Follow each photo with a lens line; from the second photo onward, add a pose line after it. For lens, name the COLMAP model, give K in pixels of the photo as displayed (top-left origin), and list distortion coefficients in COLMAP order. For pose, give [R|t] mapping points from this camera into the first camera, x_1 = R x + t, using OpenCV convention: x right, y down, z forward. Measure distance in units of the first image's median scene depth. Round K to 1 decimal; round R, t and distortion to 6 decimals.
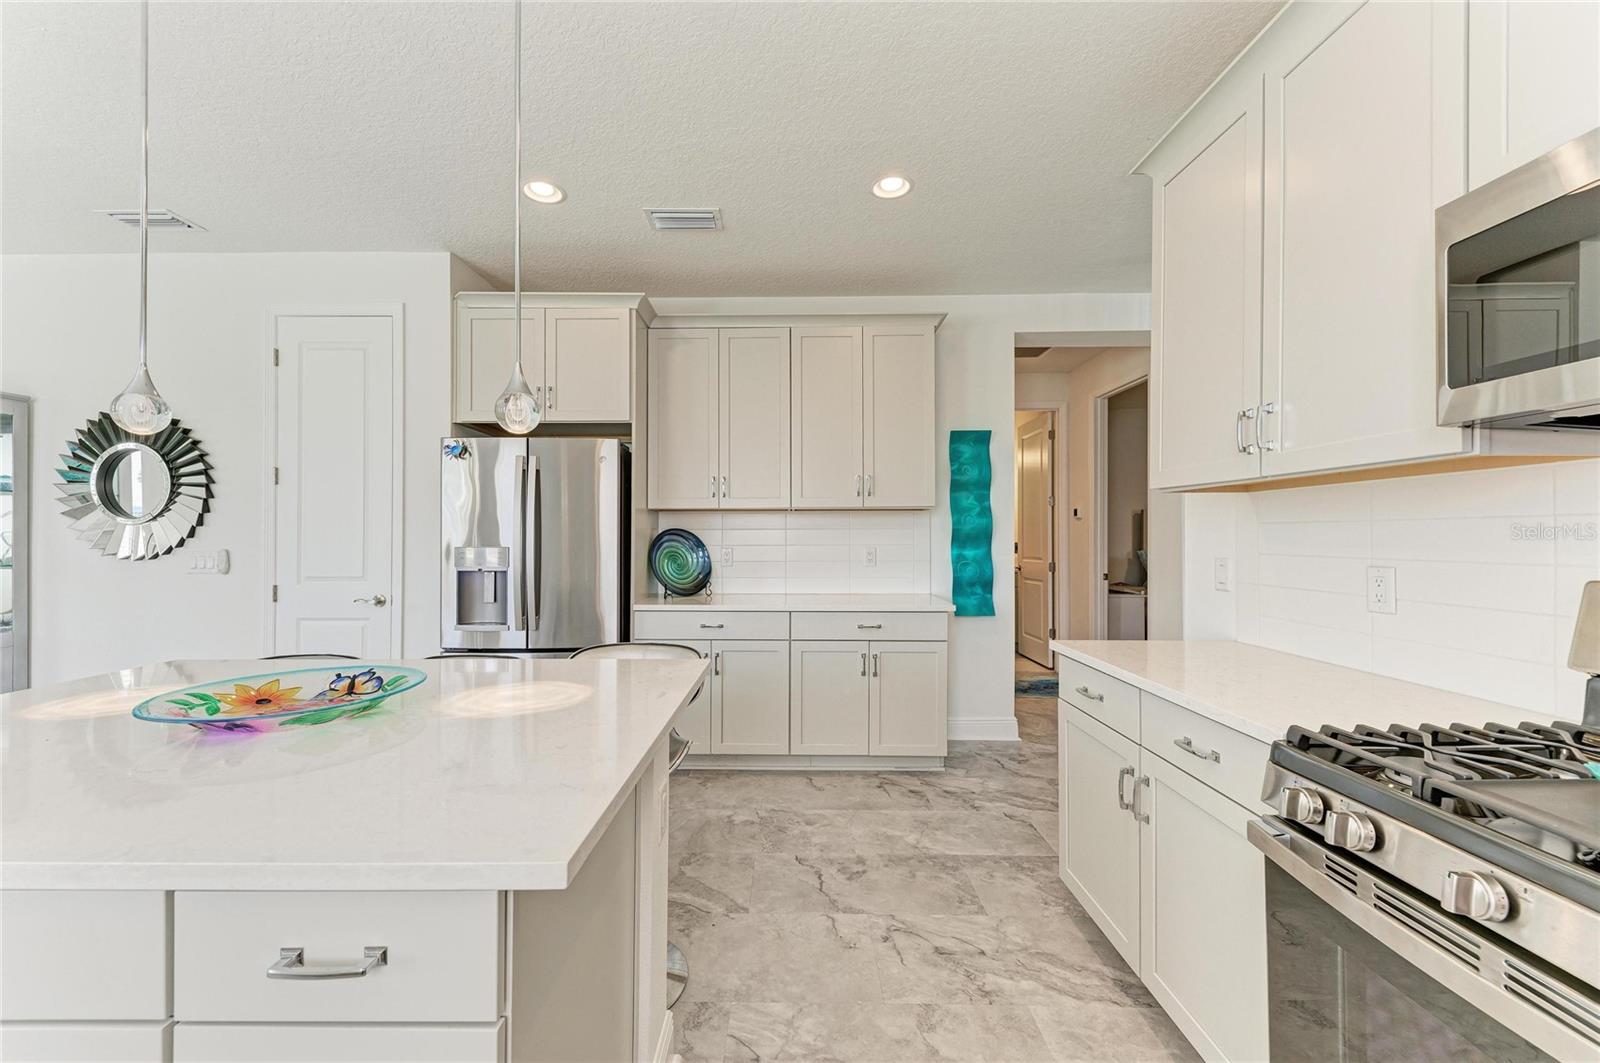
lens RADIAL K [[618.4, 0, 783.3], [0, 618.4, 533.6], [0, 0, 1]] dist [0.017699, -0.005526]
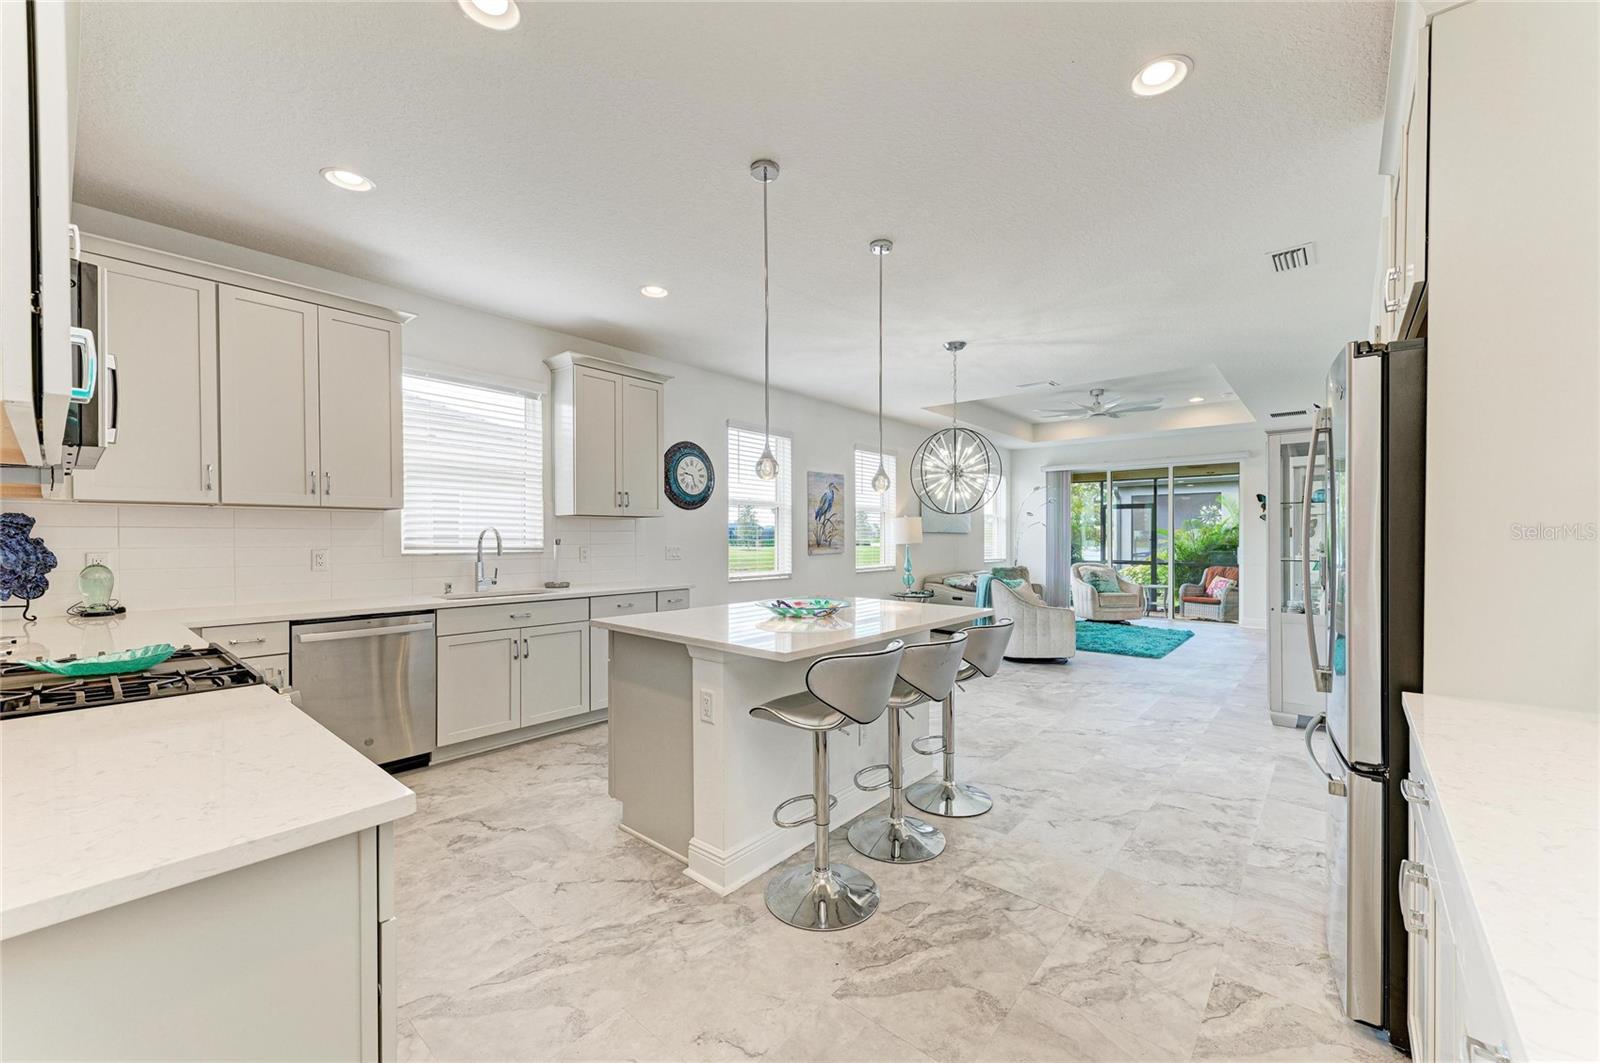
lens RADIAL K [[618.4, 0, 810.4], [0, 618.4, 538.7], [0, 0, 1]] dist [0.017699, -0.005526]
pose [[-0.640308, 0.002810, -0.768113, 0.397502], [0.002929, 0.999995, 0.001217, 0.003362], [0.768113, -0.001471, -0.640313, 1.013948]]
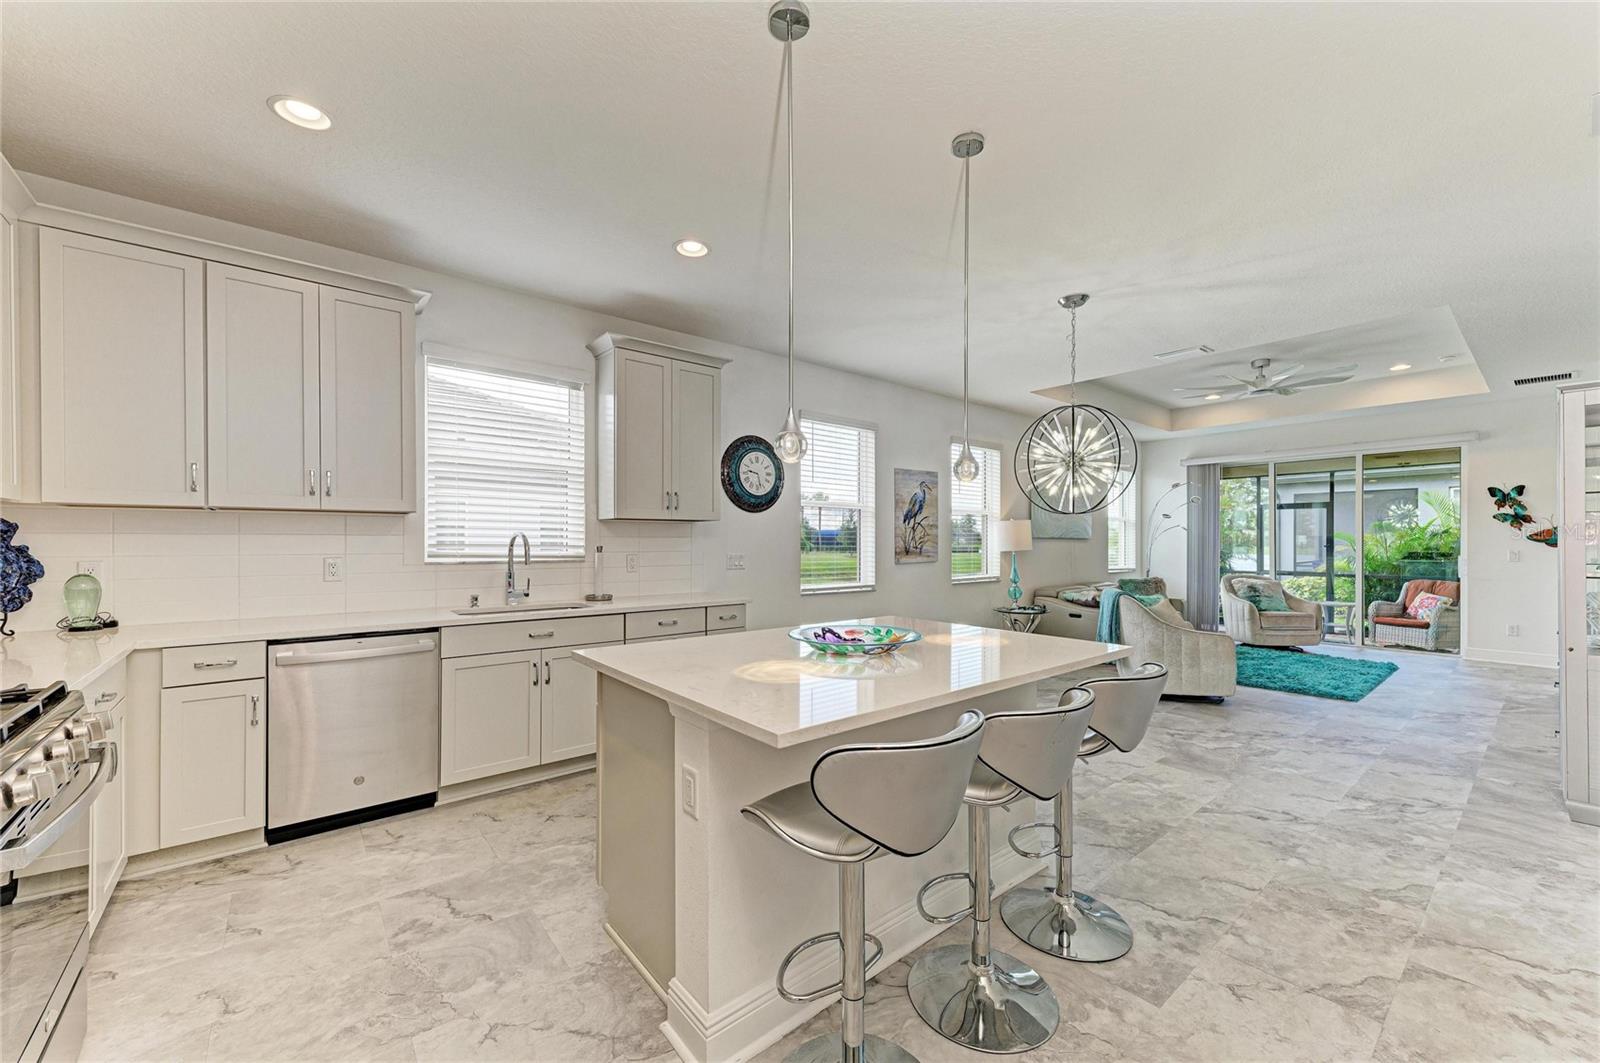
lens RADIAL K [[618.4, 0, 809.7], [0, 618.4, 542.5], [0, 0, 1]] dist [0.017699, -0.005526]
pose [[-0.762584, 0.000371, -0.646890, 0.164343], [0.002658, 0.999993, -0.002560, 0.001832], [0.646884, -0.003671, -0.762579, 0.897110]]
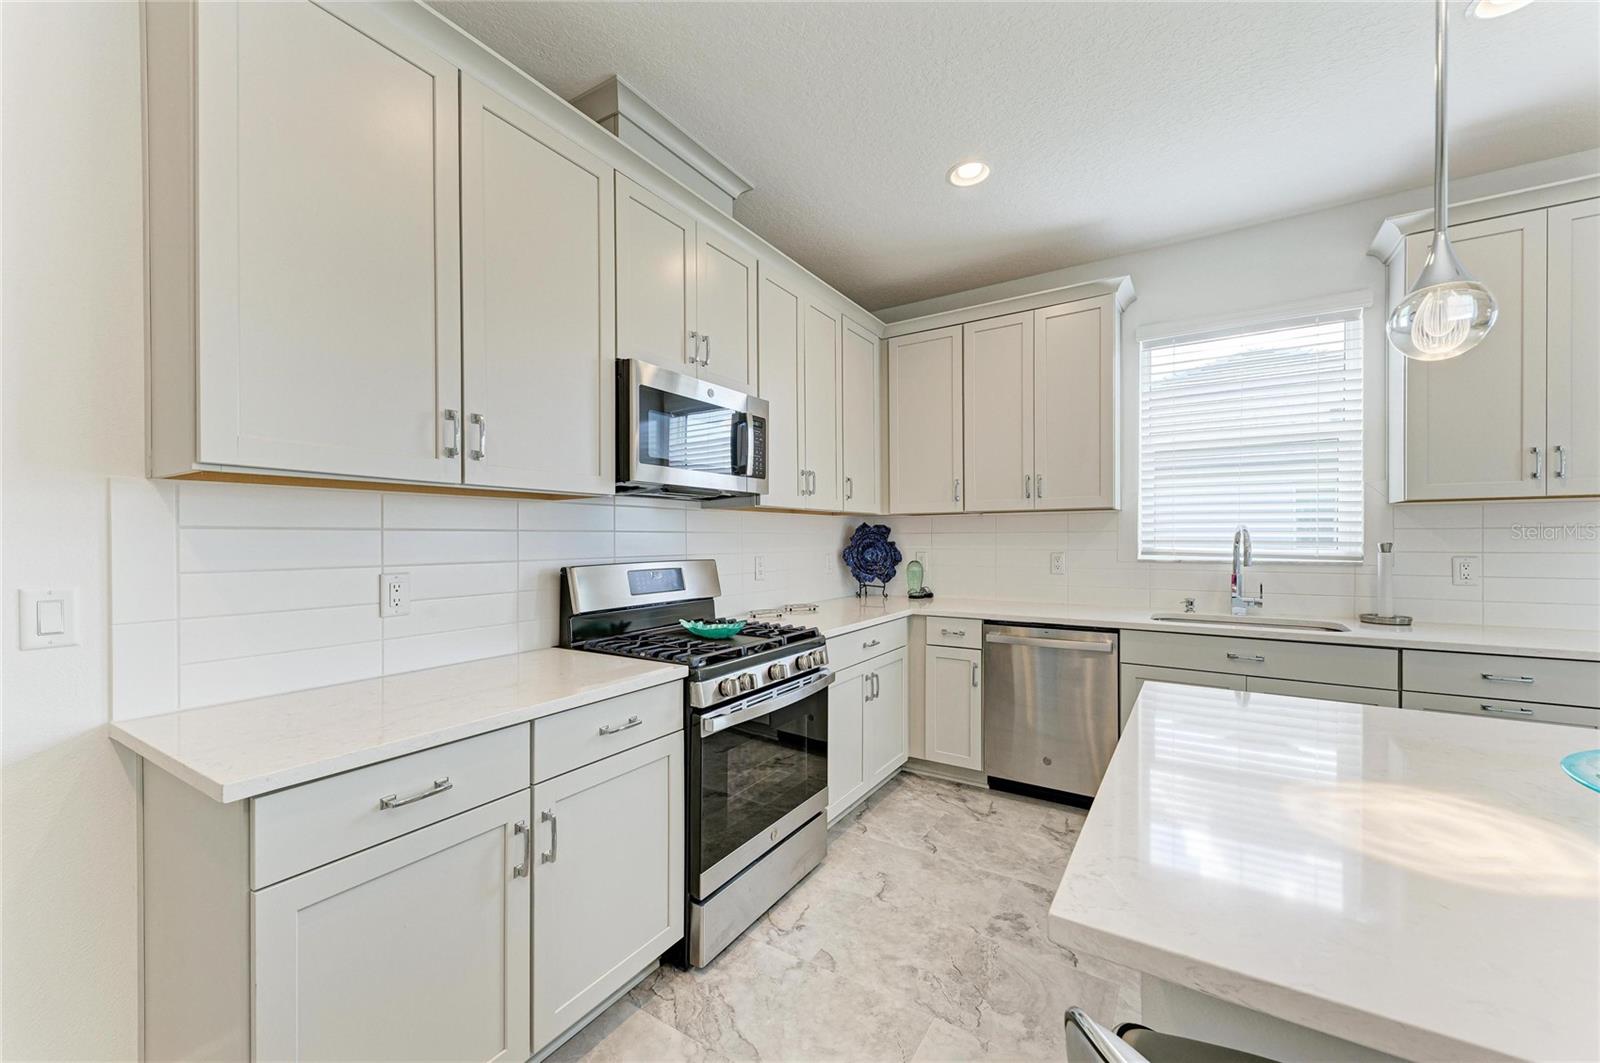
lens RADIAL K [[618.4, 0, 806.7], [0, 618.4, 542.7], [0, 0, 1]] dist [0.017699, -0.005526]
pose [[-0.848835, 0.001149, 0.528657, -0.107823], [0.002591, 0.999995, 0.001986, 0.000448], [-0.528652, 0.003055, -0.848833, 0.800777]]
